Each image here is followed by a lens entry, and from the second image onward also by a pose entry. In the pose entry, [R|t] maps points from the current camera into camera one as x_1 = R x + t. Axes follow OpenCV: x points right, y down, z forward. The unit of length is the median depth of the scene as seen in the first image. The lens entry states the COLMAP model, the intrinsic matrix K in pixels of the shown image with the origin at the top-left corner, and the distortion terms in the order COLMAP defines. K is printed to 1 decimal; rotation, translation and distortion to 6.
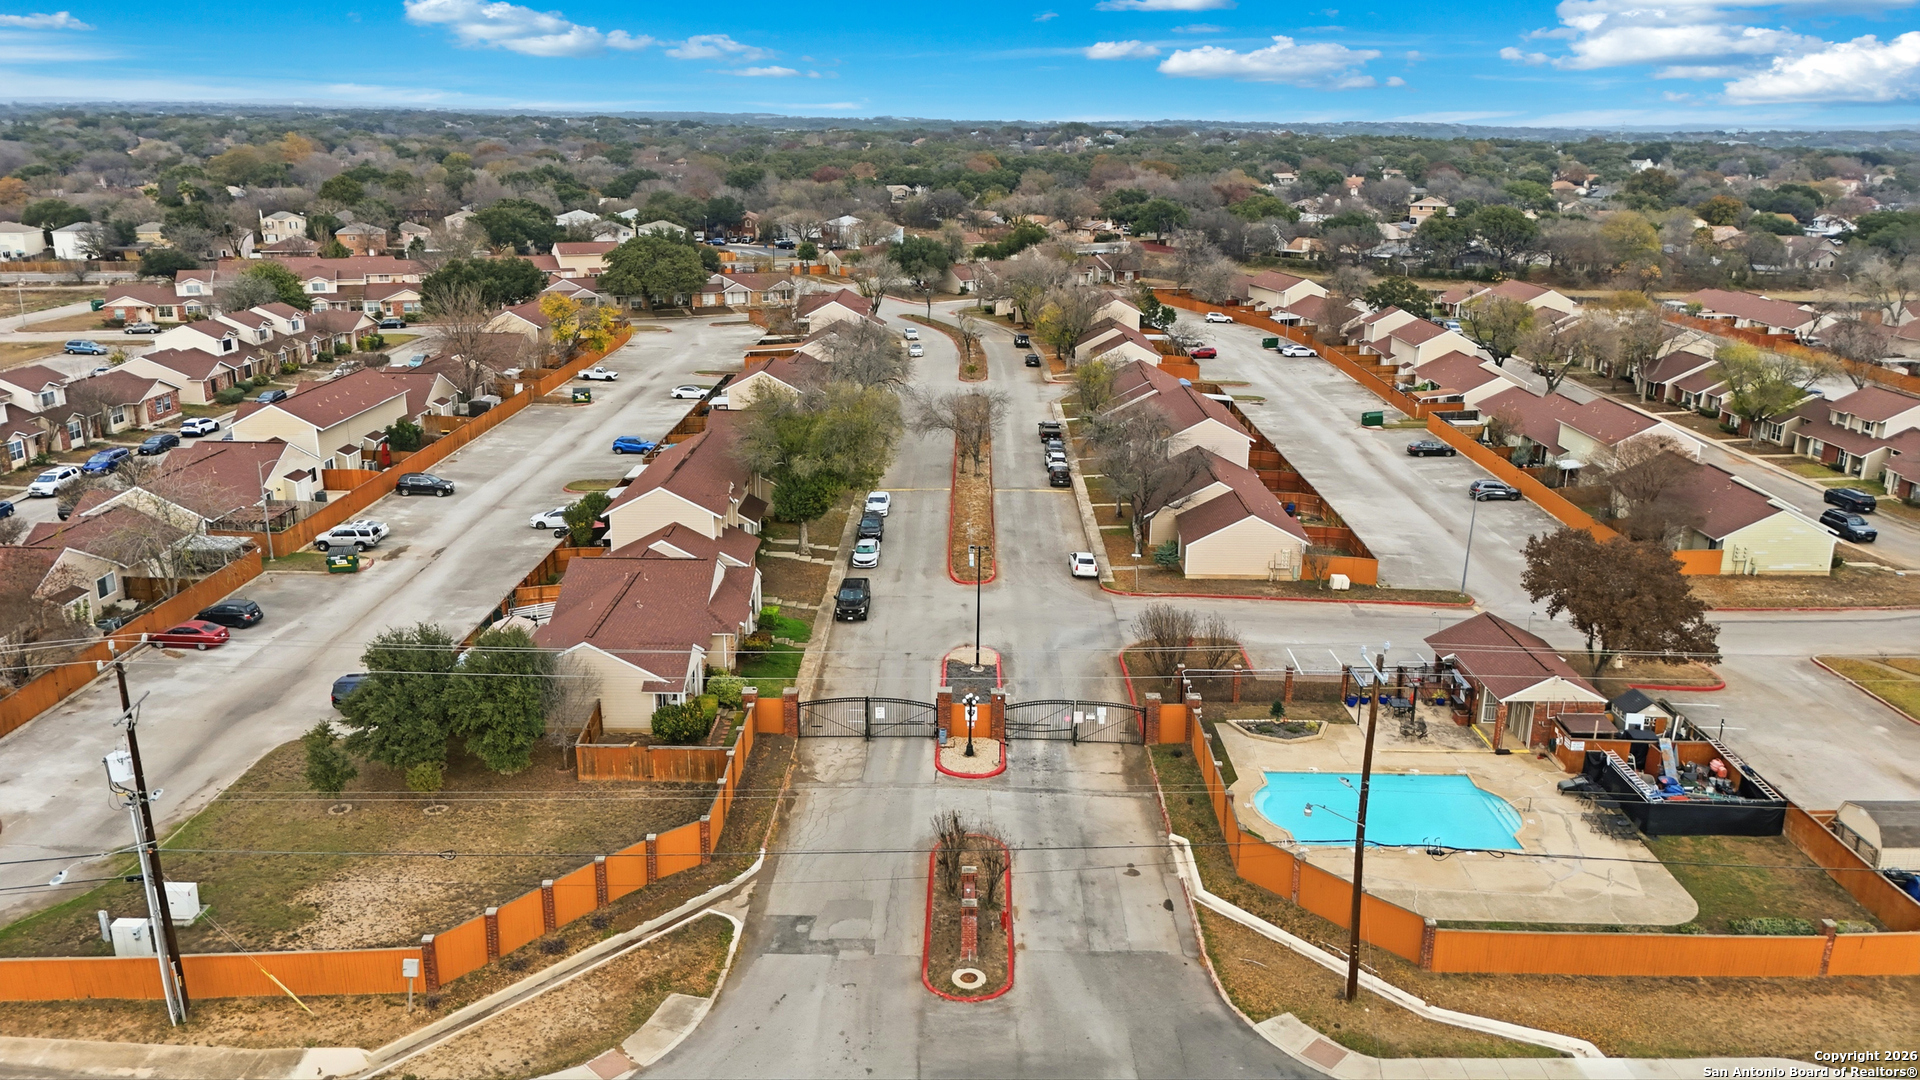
lens RADIAL K [[1393.6, 0, 960.0], [0, 1393.6, 540.0], [0, 0, 1]] dist [0.012373, -0.006693]
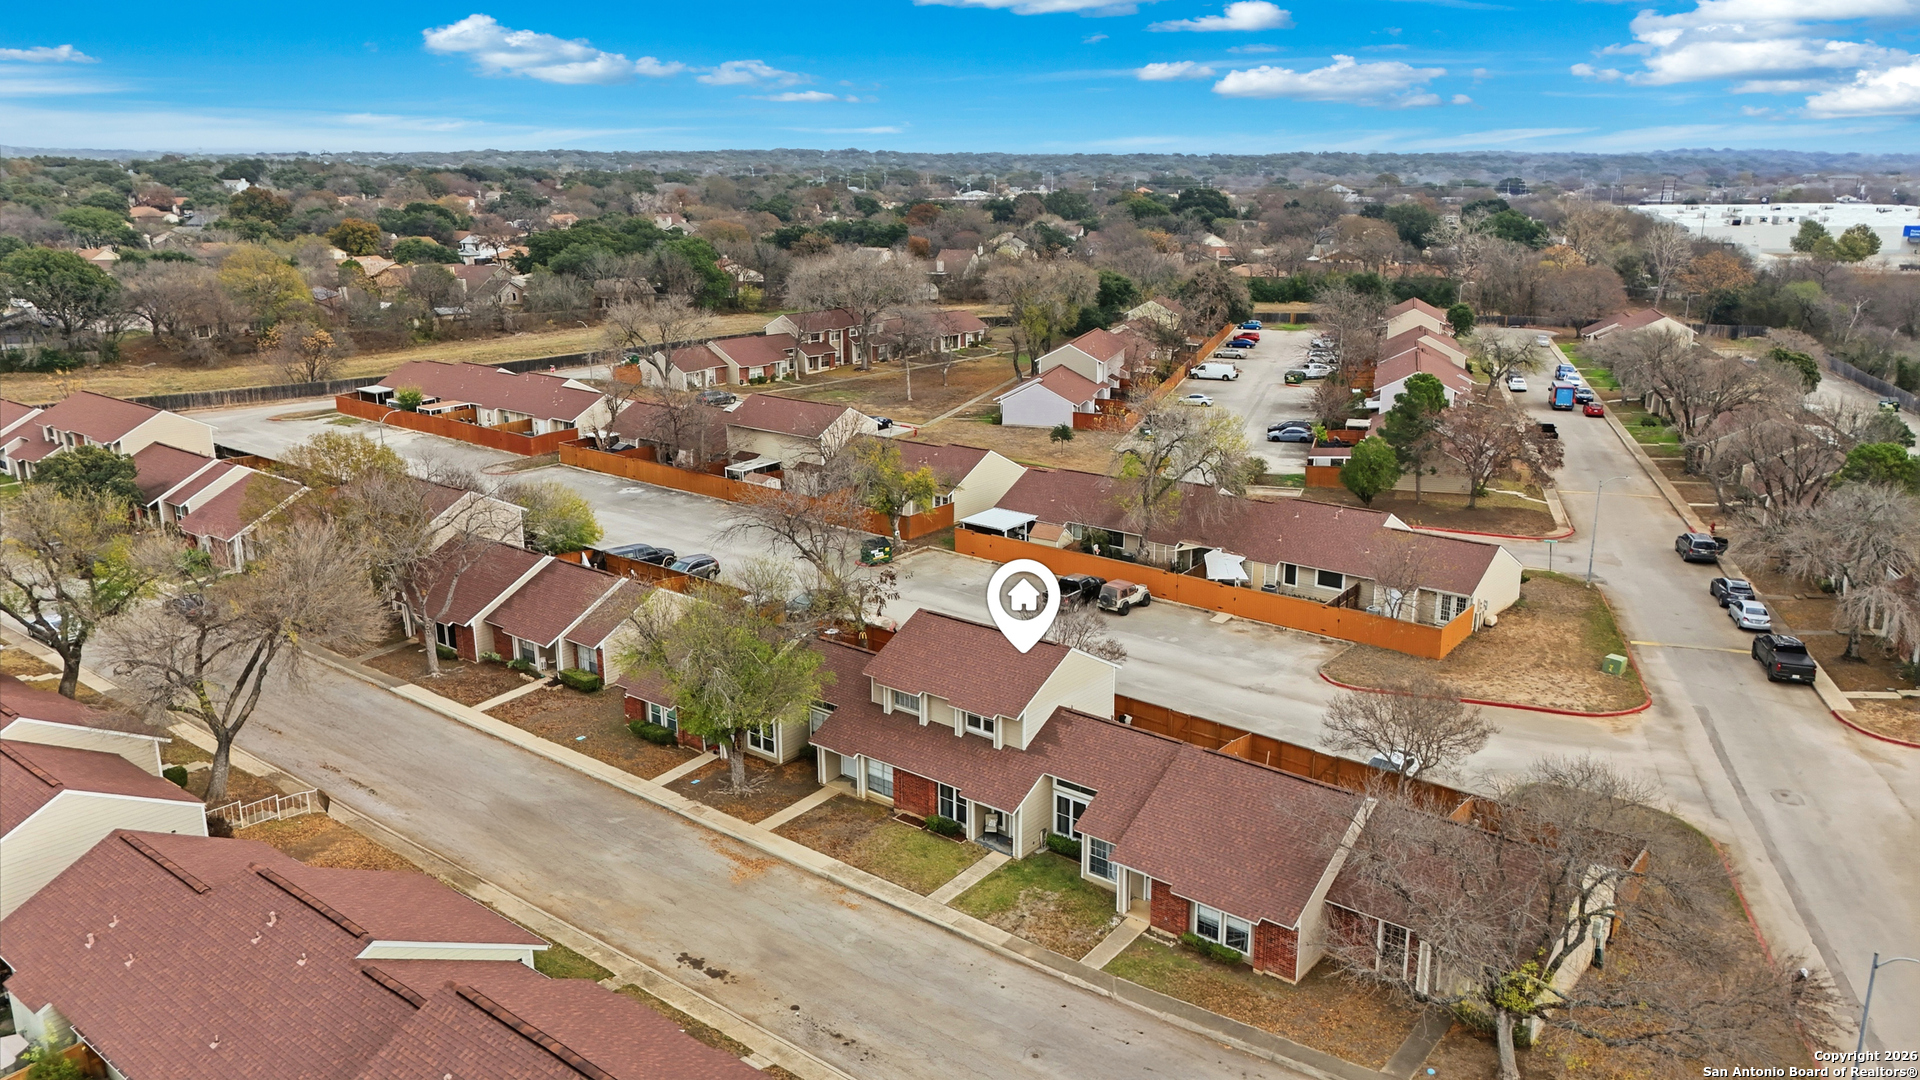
lens RADIAL K [[1393.6, 0, 960.0], [0, 1393.6, 540.0], [0, 0, 1]] dist [0.012373, -0.006693]
pose [[0.613799, -0.212817, 0.760236, 0.116375], [0.224883, 0.970217, 0.090033, -0.065556], [-0.756755, 0.115702, 0.643378, 0.259706]]
